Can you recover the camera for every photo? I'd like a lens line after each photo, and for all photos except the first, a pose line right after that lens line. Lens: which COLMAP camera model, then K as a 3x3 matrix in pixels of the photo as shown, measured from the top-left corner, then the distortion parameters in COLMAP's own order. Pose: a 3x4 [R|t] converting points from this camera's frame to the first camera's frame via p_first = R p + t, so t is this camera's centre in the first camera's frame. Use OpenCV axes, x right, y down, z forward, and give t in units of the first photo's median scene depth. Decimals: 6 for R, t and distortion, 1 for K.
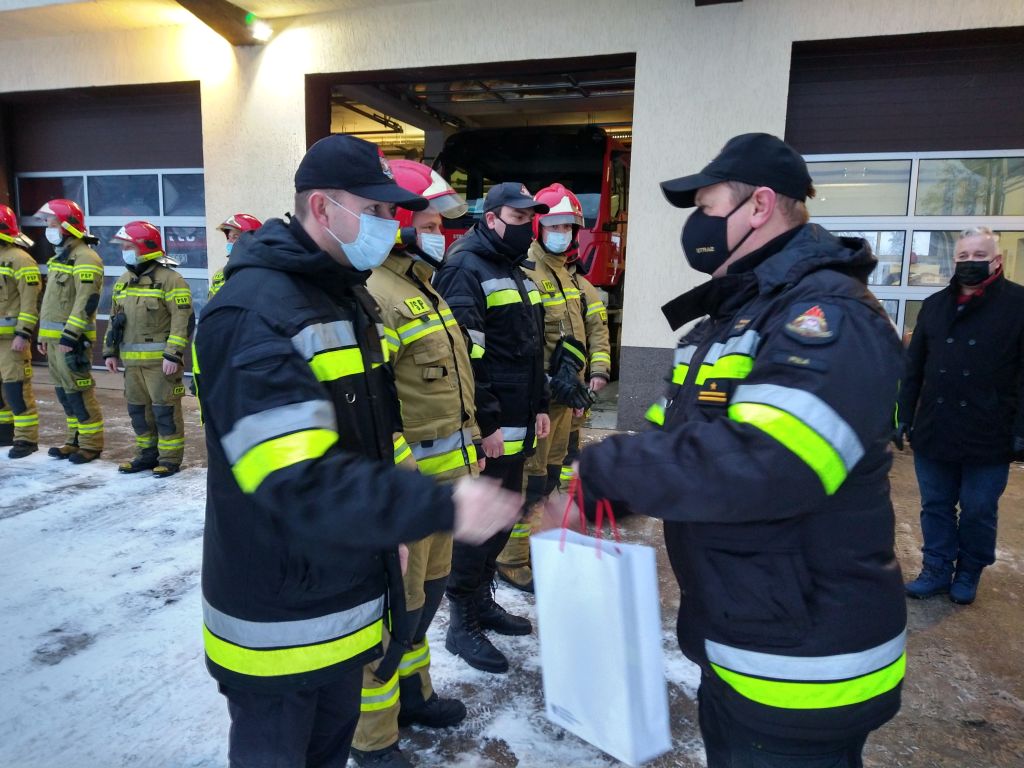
lens RADIAL K [[731.0, 0, 519.2], [0, 731.0, 384.3], [0, 0, 1]] dist [0.011518, 0.000773]
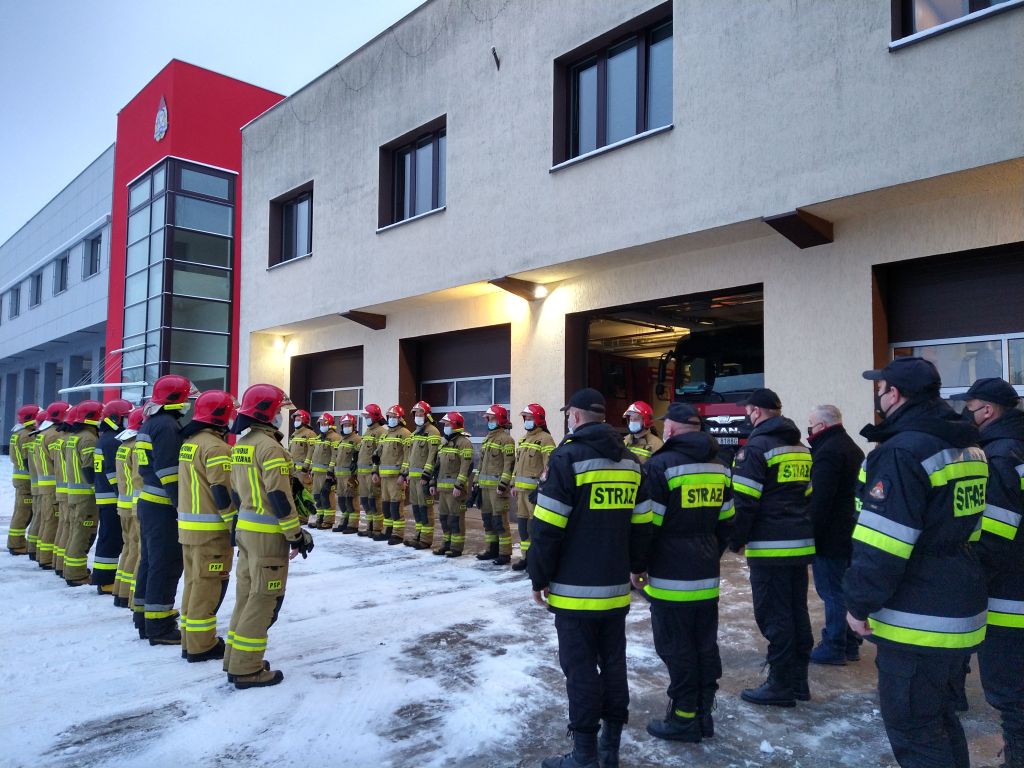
lens RADIAL K [[731.0, 0, 510.9], [0, 731.0, 384.1], [0, 0, 1]] dist [0.011518, 0.000773]
pose [[0.860438, -0.047140, -0.507370, 0.393486], [-0.068981, 0.975770, -0.207642, 0.057351], [0.504864, 0.213662, 0.836338, -0.337157]]
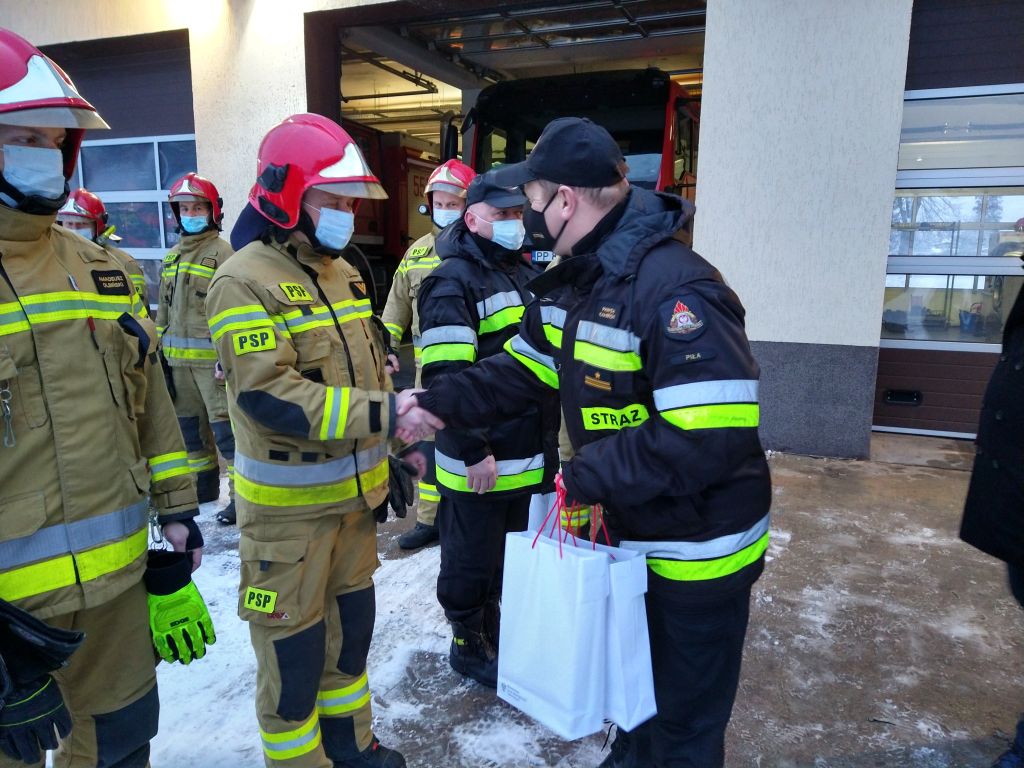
lens RADIAL K [[731.0, 0, 522.5], [0, 731.0, 375.5], [0, 0, 1]] dist [0.011518, 0.000773]
pose [[0.996786, 0.000557, -0.080114, 0.022908], [0.000973, 0.999818, 0.019057, -0.026299], [0.080110, -0.019074, 0.996604, 0.177689]]
